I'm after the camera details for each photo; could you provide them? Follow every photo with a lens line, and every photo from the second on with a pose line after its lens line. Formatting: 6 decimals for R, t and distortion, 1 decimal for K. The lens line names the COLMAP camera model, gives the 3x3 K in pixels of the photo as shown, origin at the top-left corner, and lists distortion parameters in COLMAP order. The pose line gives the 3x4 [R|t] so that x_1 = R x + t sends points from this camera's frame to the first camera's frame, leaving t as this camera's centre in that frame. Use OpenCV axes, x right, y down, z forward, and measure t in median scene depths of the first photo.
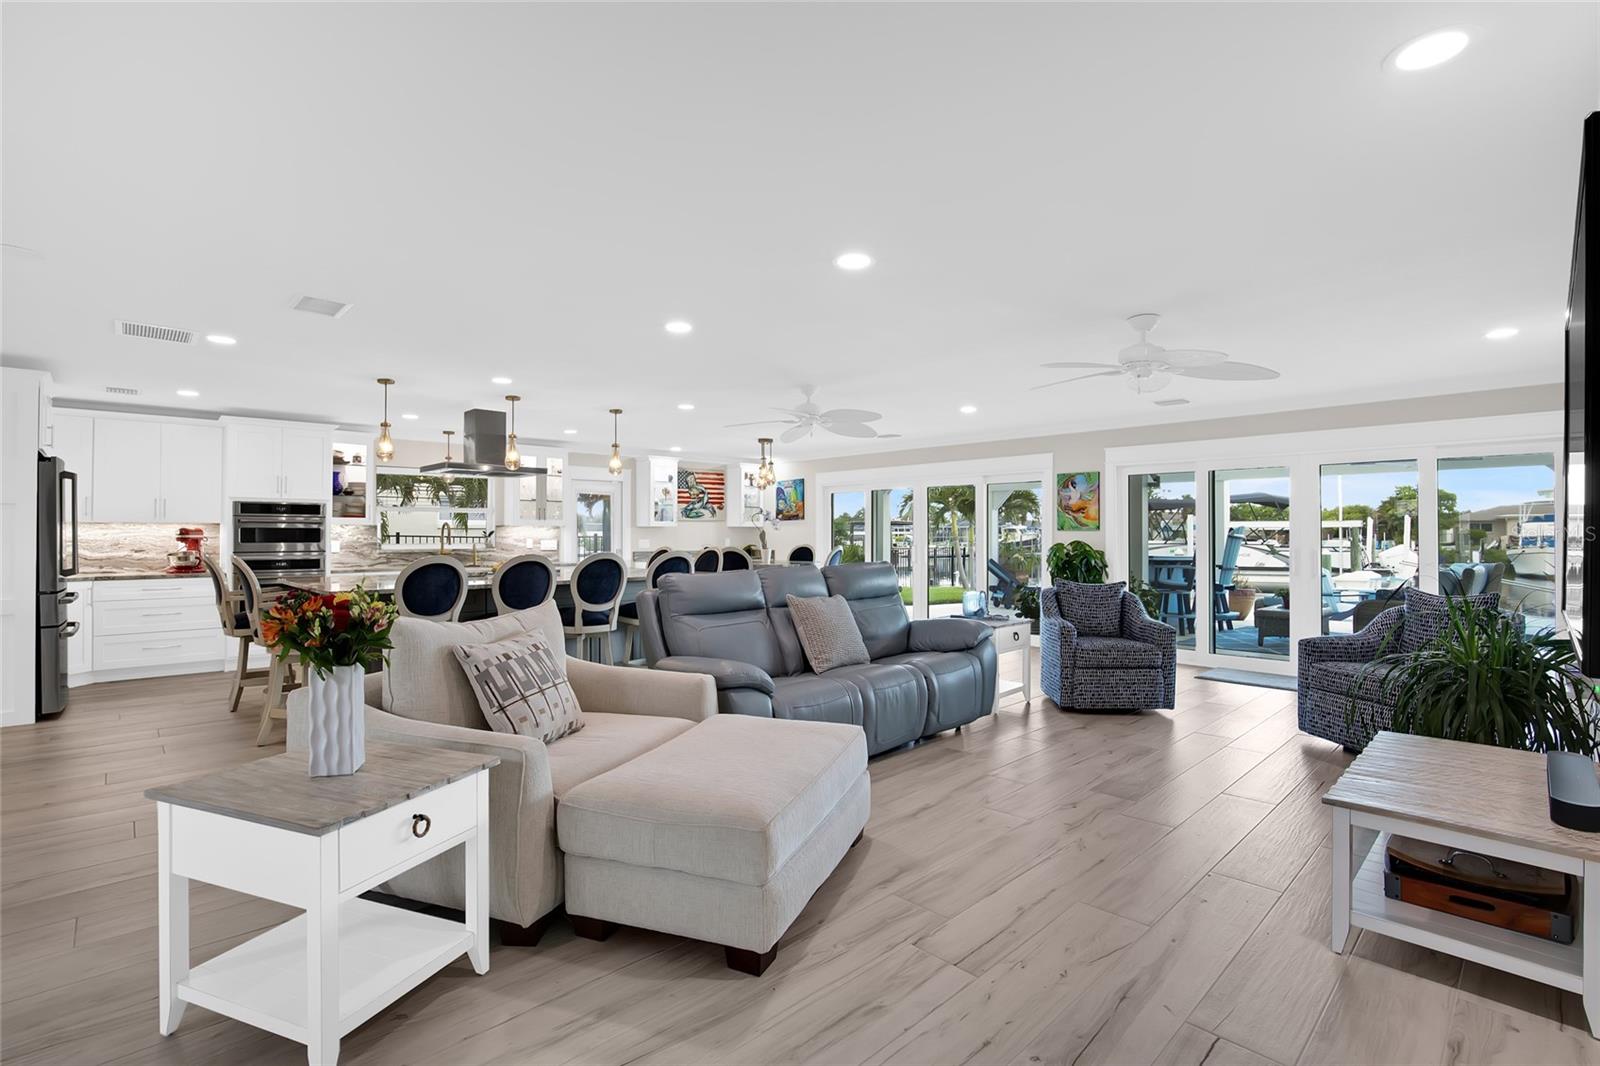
lens RADIAL K [[736.7, 0, 798.7], [0, 736.7, 531.2], [0, 0, 1]] dist [-0.034837, 0.006427]
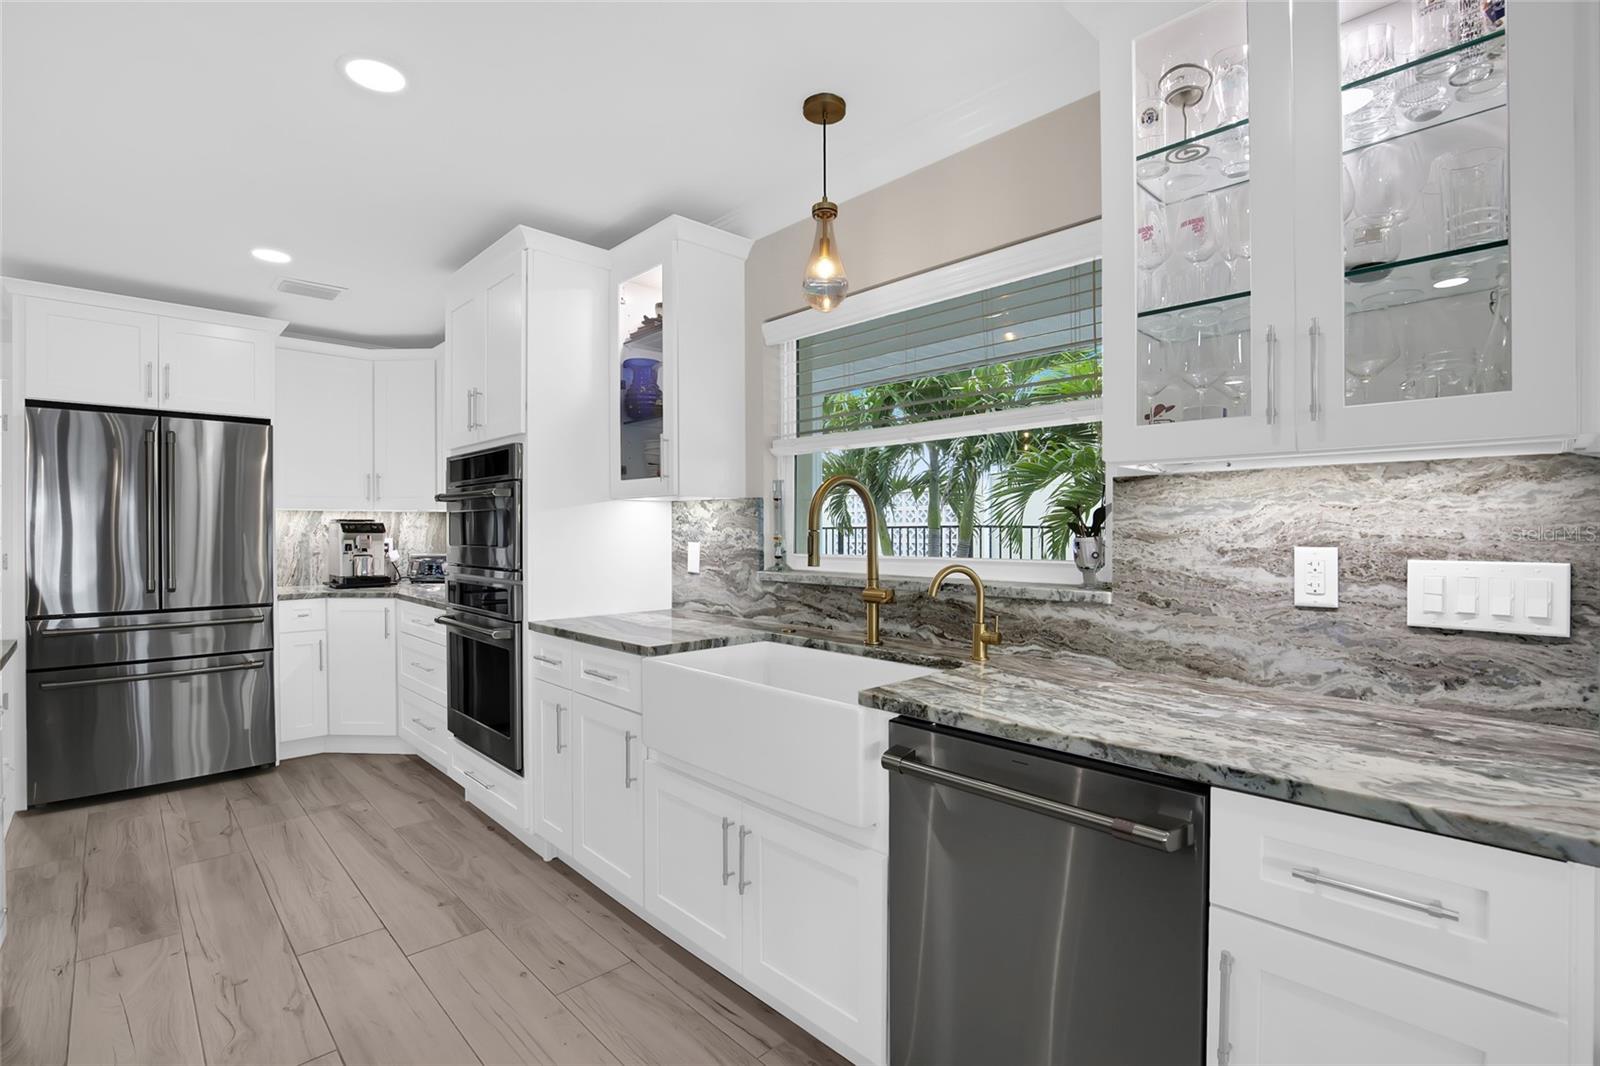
lens RADIAL K [[734.3, 0, 795.8], [0, 734.3, 527.4], [0, 0, 1]] dist [-0.030278, -0.000040]
pose [[0.002018, -0.002990, -0.999993, -0.267315], [0.006106, 0.999977, -0.002977, 0.007377], [0.999979, -0.006100, 0.002036, 1.130600]]
